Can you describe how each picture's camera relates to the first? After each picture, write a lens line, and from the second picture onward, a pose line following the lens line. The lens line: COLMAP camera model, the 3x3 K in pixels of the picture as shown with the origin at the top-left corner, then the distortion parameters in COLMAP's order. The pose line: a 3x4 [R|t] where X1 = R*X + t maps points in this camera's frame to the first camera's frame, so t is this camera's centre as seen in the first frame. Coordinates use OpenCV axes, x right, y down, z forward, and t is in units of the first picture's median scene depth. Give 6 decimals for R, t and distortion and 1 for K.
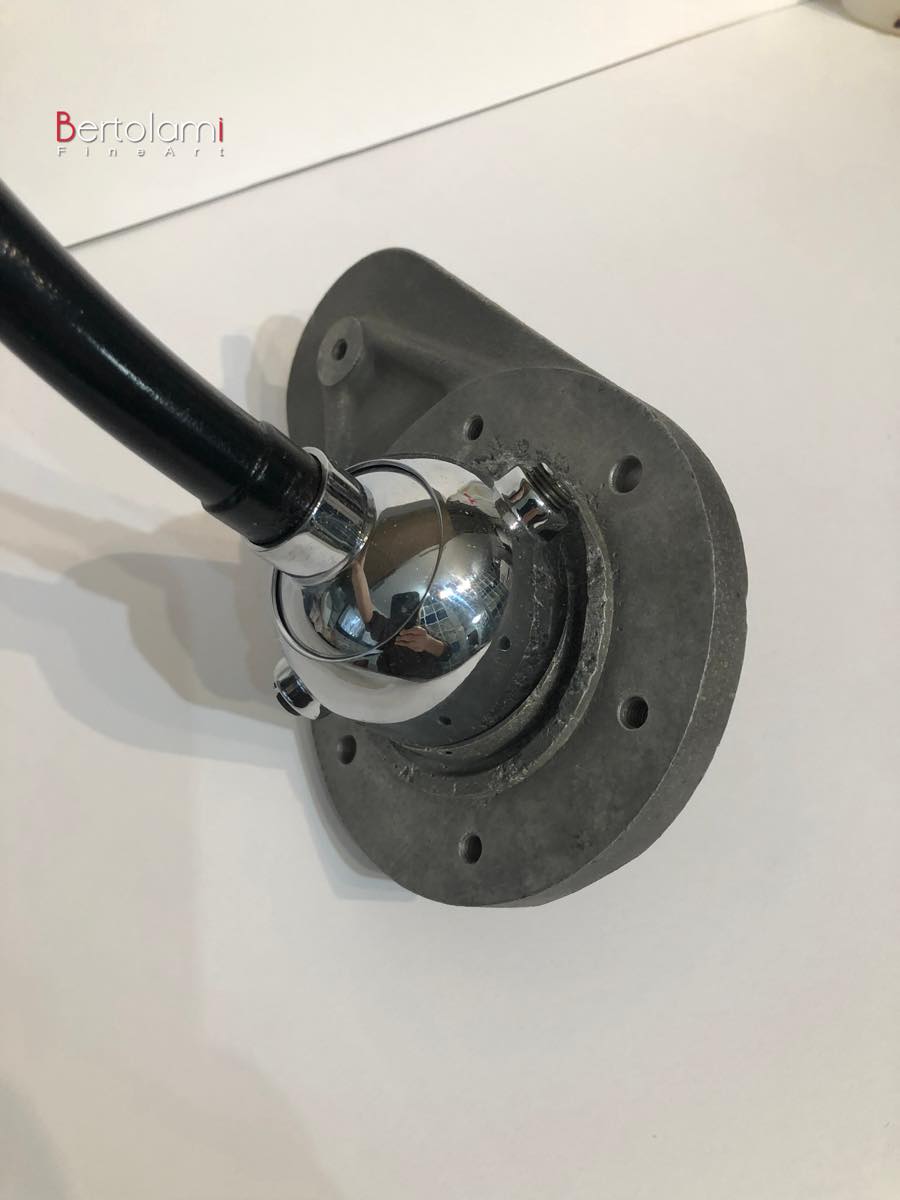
lens RADIAL K [[972.3, 0, 450.0], [0, 972.3, 600.0], [0, 0, 1]] dist [0.003902, 0.000132]
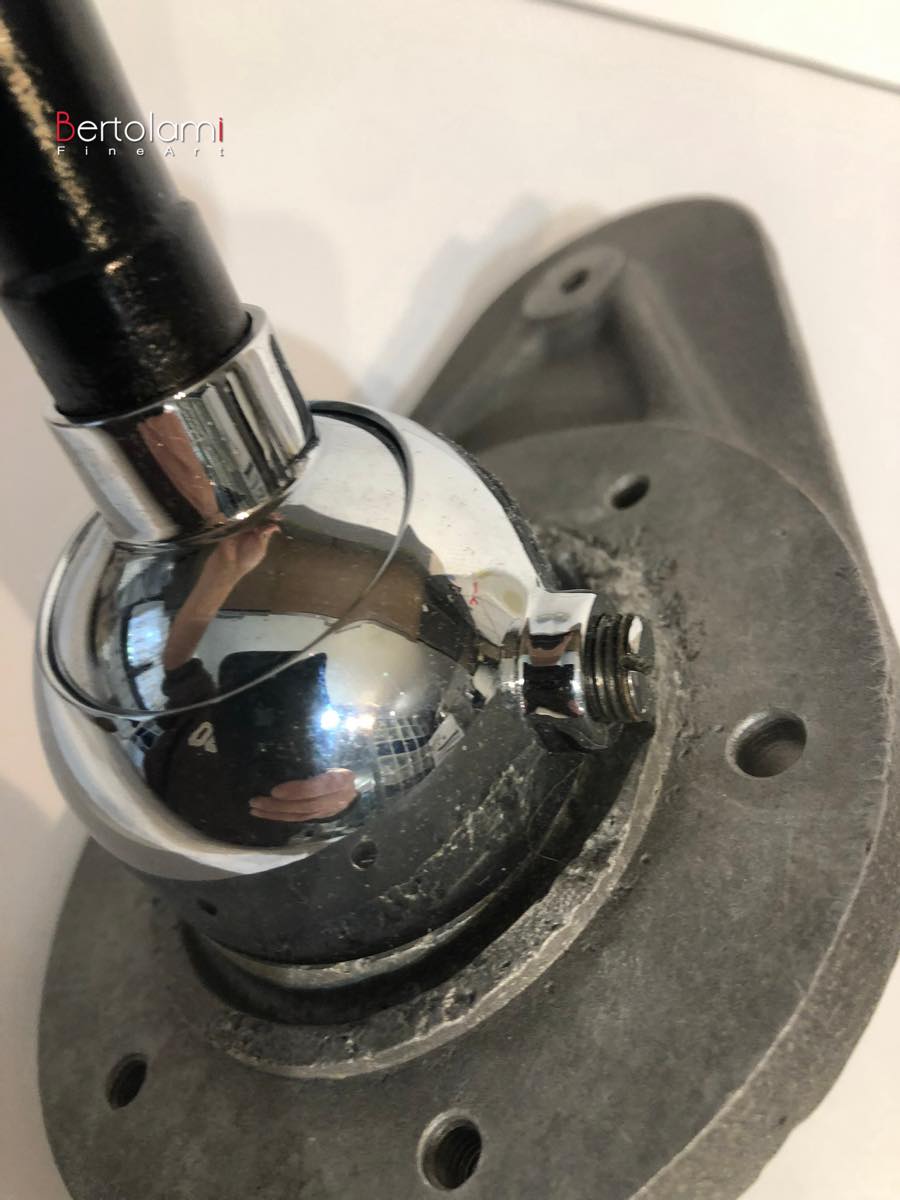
lens RADIAL K [[1117.7, 0, 450.0], [0, 1117.7, 600.0], [0, 0, 1]] dist [-0.054613, -0.008361]
pose [[0.776244, 0.613959, -0.143176, 0.092388], [-0.615036, 0.787384, 0.041932, -0.109963], [0.138478, 0.055509, 0.988809, 0.420196]]
